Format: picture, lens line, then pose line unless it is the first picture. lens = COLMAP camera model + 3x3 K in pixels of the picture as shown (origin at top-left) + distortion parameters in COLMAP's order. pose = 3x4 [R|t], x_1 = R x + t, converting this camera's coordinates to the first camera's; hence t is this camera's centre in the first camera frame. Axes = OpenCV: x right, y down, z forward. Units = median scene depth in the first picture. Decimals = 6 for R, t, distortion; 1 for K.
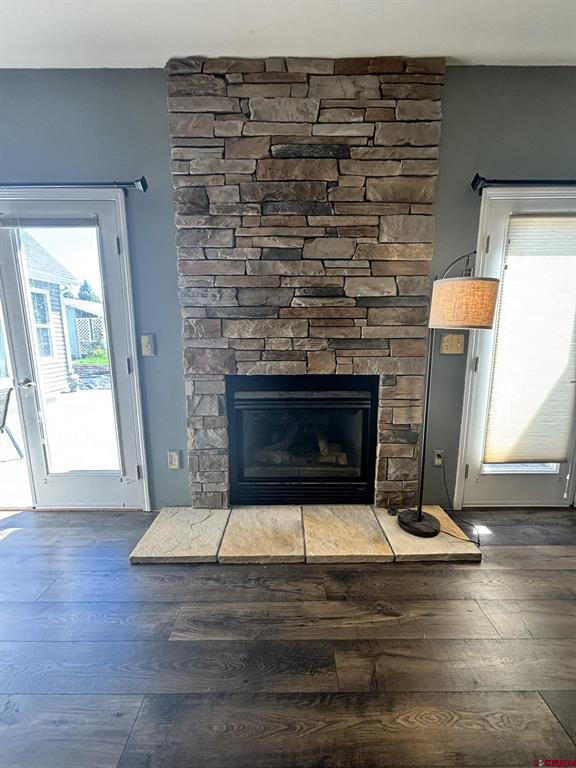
lens RADIAL K [[307.2, 0, 291.6], [0, 307.2, 383.1], [0, 0, 1]] dist [-0.002888, -0.000288]
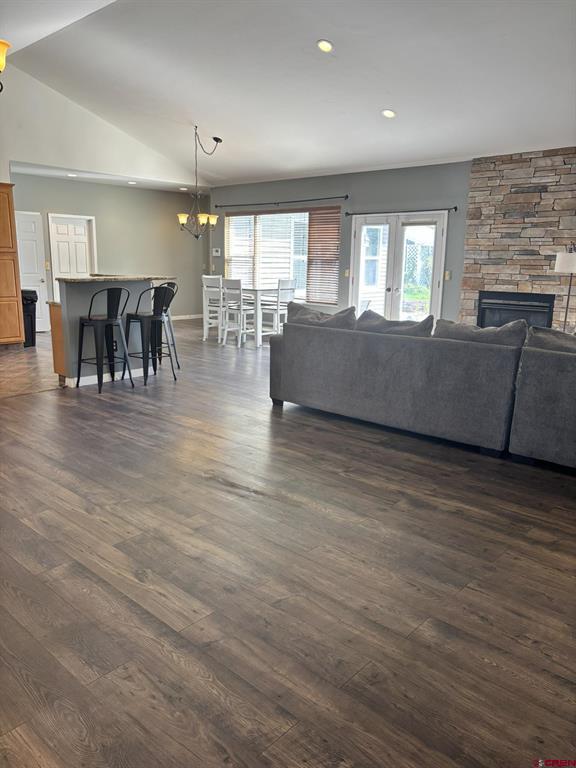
lens RADIAL K [[581.7, 0, 287.5], [0, 581.7, 383.2], [0, 0, 1]] dist [0.040091, -0.042947]
pose [[0.748002, 0.155618, -0.645195, 1.623127], [-0.126616, 0.987728, 0.091444, 0.437996], [0.651507, 0.013292, 0.758526, -3.168244]]
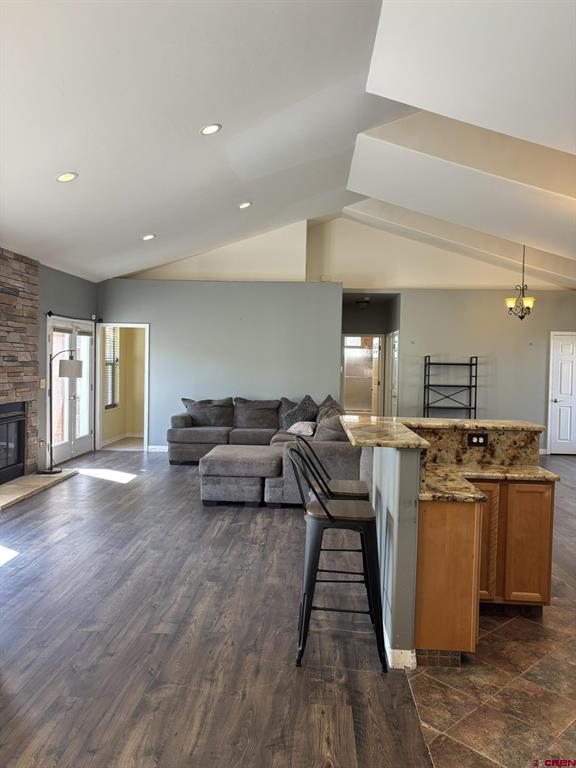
lens RADIAL K [[581.7, 0, 288.3], [0, 581.7, 380.1], [0, 0, 1]] dist [0.040091, -0.042947]
pose [[0.051051, -0.027713, 0.998311, -3.481092], [0.145677, 0.989130, 0.020009, 0.010861], [-0.988014, 0.144409, 0.054533, -0.881241]]
